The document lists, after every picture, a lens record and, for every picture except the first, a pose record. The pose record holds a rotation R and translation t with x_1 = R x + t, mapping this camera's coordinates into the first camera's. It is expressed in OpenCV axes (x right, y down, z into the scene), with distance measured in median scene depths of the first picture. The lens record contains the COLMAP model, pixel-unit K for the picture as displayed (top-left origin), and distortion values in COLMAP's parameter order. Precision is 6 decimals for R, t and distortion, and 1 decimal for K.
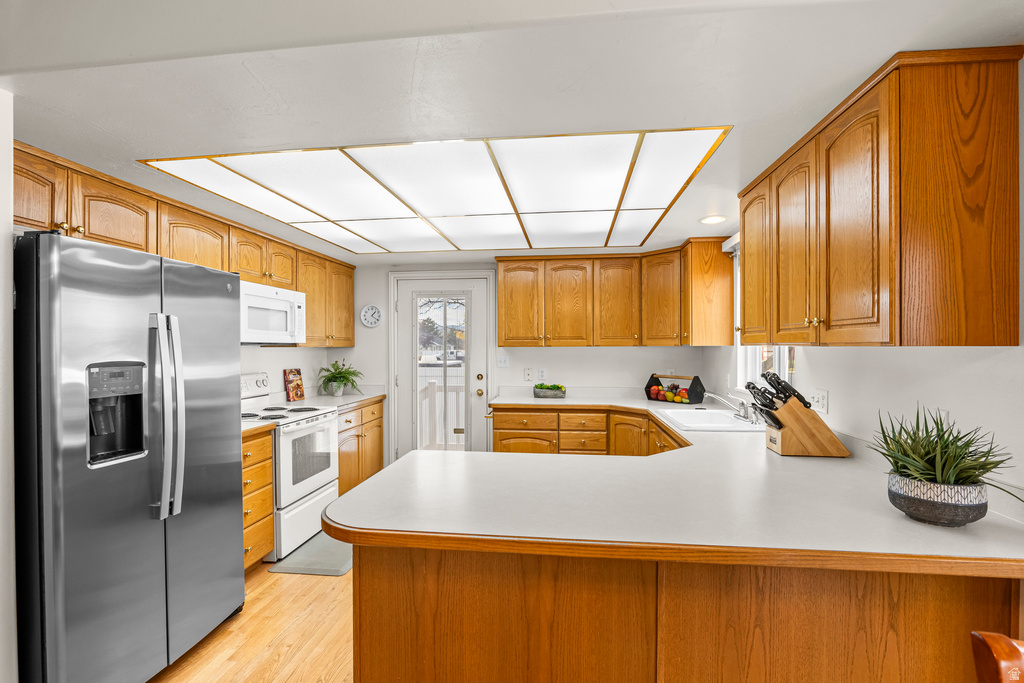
lens RADIAL K [[478.3, 0, 510.1], [0, 478.3, 346.8], [0, 0, 1]] dist [-0.023991, 0.003859]
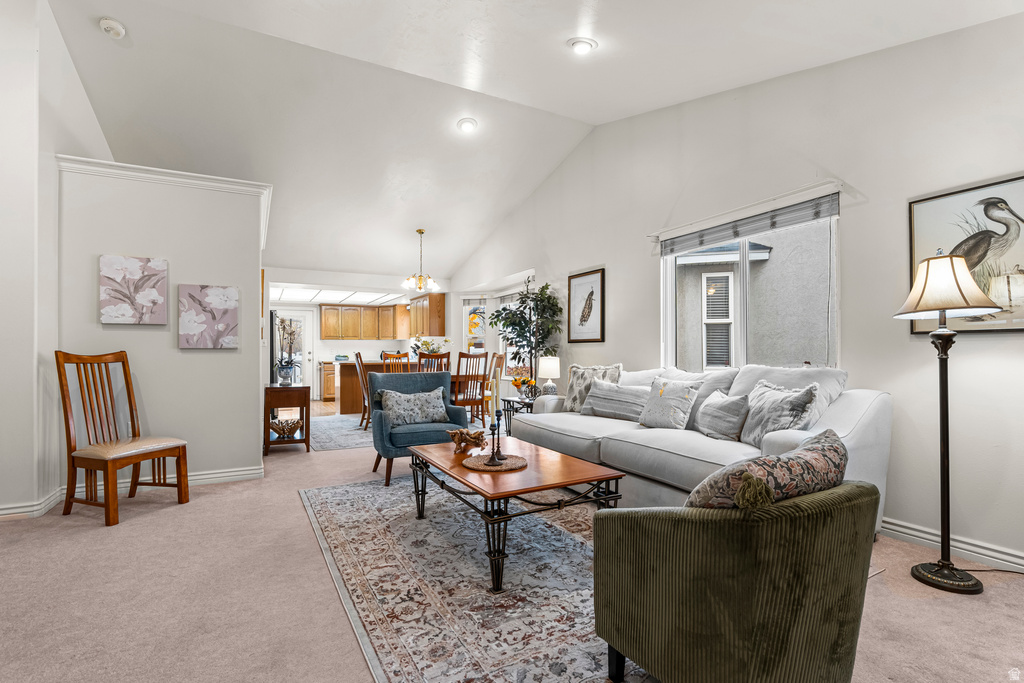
lens RADIAL K [[478.3, 0, 513.7], [0, 478.3, 347.7], [0, 0, 1]] dist [-0.023991, 0.003859]
pose [[0.816536, 0.004298, 0.577279, -0.663118], [0.003130, 0.999925, -0.011873, 0.076892], [-0.577286, 0.011502, 0.816461, -1.644553]]
